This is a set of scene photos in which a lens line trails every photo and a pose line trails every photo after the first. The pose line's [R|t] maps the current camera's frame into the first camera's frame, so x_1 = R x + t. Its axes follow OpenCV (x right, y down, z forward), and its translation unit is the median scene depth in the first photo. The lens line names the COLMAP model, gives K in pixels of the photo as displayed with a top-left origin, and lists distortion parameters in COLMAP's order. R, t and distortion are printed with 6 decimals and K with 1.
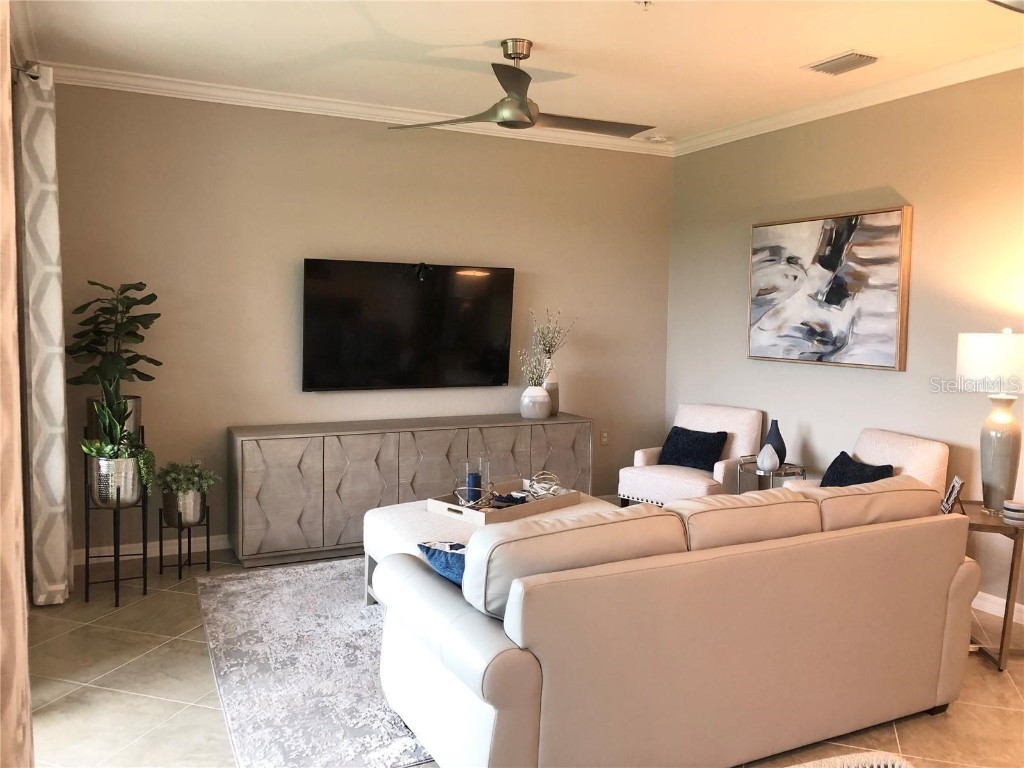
lens RADIAL K [[853.9, 0, 523.3], [0, 853.9, 372.9], [0, 0, 1]] dist [-0.003819, 0.070615]
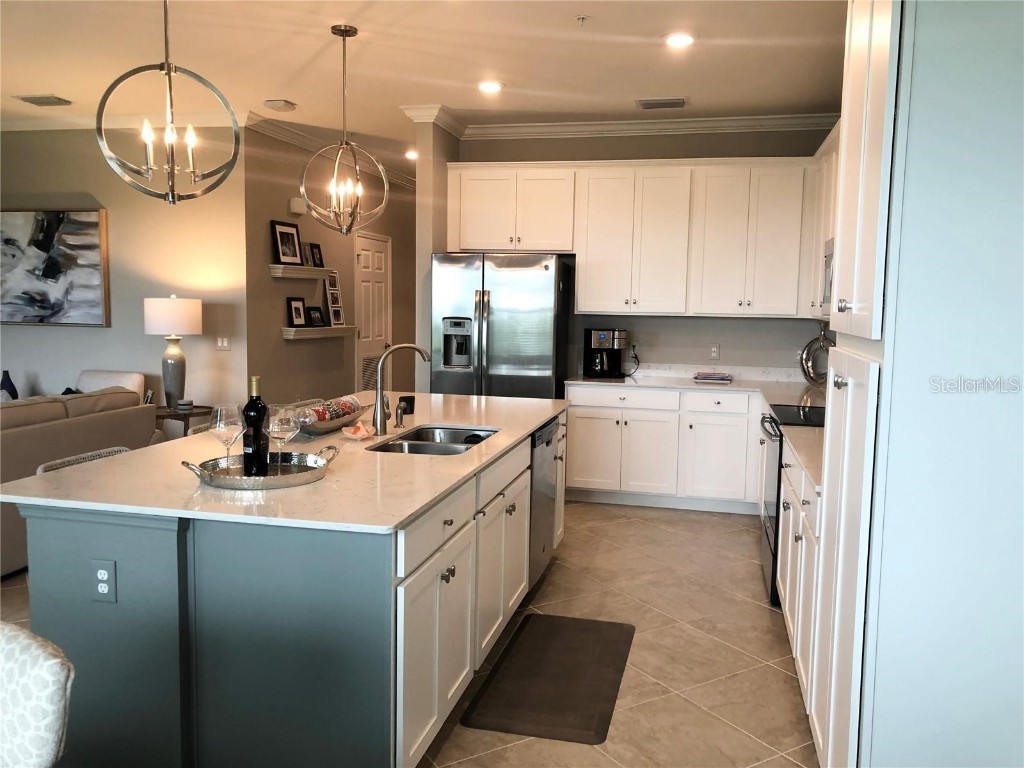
lens RADIAL K [[853.9, 0, 523.3], [0, 853.9, 372.9], [0, 0, 1]] dist [-0.003819, 0.070615]
pose [[0.639613, -0.069469, 0.765552, -0.189675], [0.049425, 0.997564, 0.049228, 0.035391], [-0.767107, 0.006350, 0.641488, -0.396493]]
